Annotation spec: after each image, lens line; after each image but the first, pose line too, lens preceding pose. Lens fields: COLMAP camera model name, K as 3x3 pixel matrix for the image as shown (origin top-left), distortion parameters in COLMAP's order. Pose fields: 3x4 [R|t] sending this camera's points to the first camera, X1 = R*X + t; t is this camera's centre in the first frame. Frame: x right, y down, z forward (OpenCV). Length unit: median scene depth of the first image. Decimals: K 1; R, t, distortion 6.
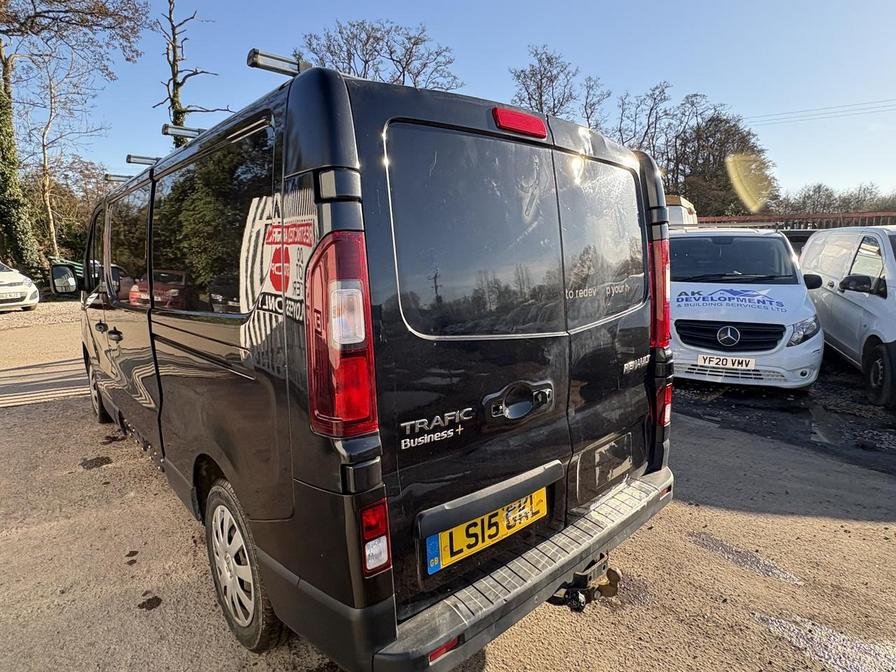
lens RADIAL K [[496.4, 0, 448.0], [0, 496.4, 336.0], [0, 0, 1]] dist [-0.001431, 0.000530]
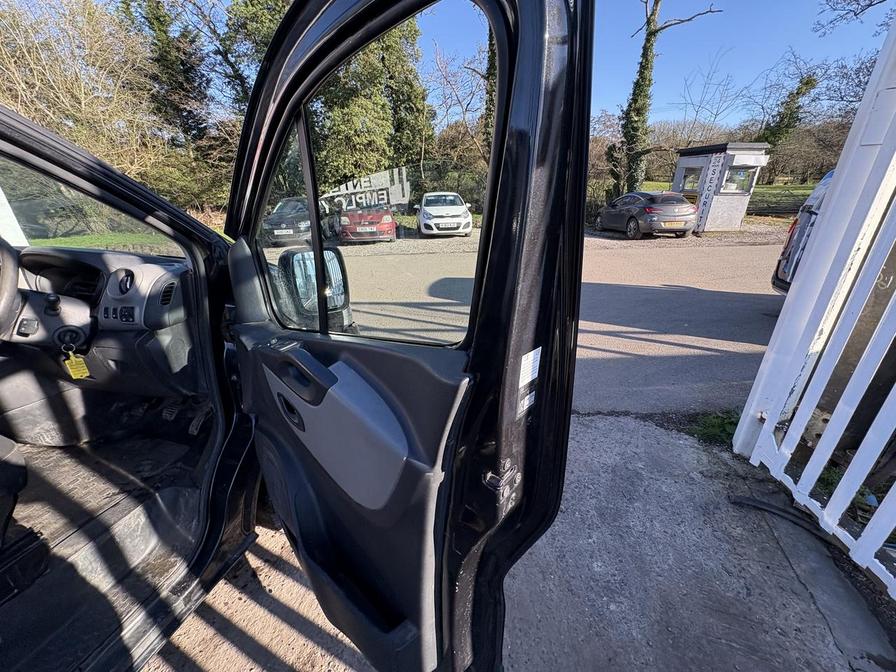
lens RADIAL K [[357.0, 0, 450.2], [0, 357.0, 335.1], [0, 0, 1]] dist [0.001675, -0.000363]
pose [[0.526166, 0.324191, -0.786161, -0.073381], [-0.138034, 0.944780, 0.297217, -0.253156], [0.839104, -0.047869, 0.541861, 1.341771]]
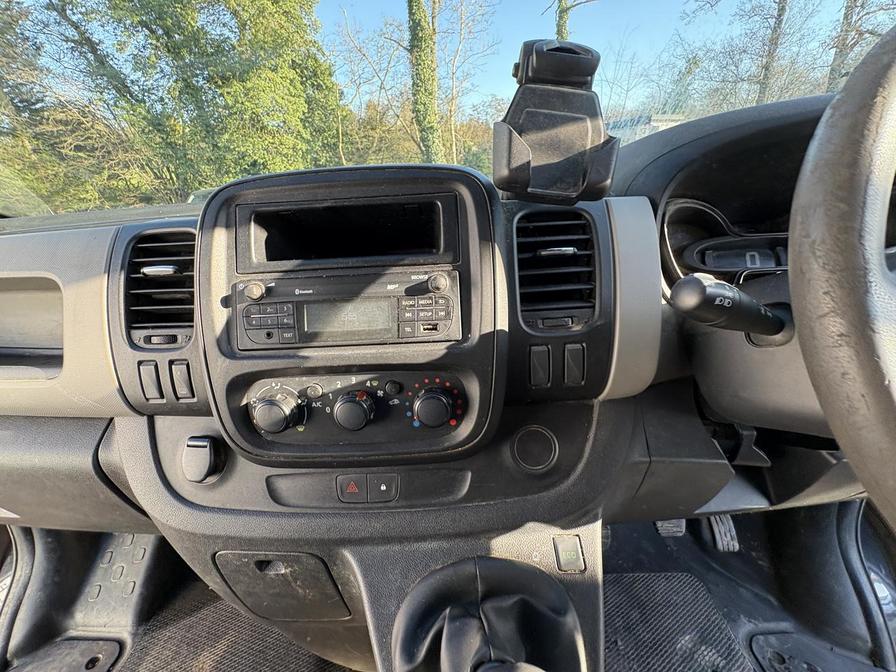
lens RADIAL K [[357.0, 0, 450.5], [0, 357.0, 335.1], [0, 0, 1]] dist [-0.002403, 0.000862]
pose [[0.734154, 0.249737, -0.631387, -0.482938], [-0.066577, 0.951897, 0.299097, -0.159130], [0.675711, -0.177548, 0.715466, 1.107184]]
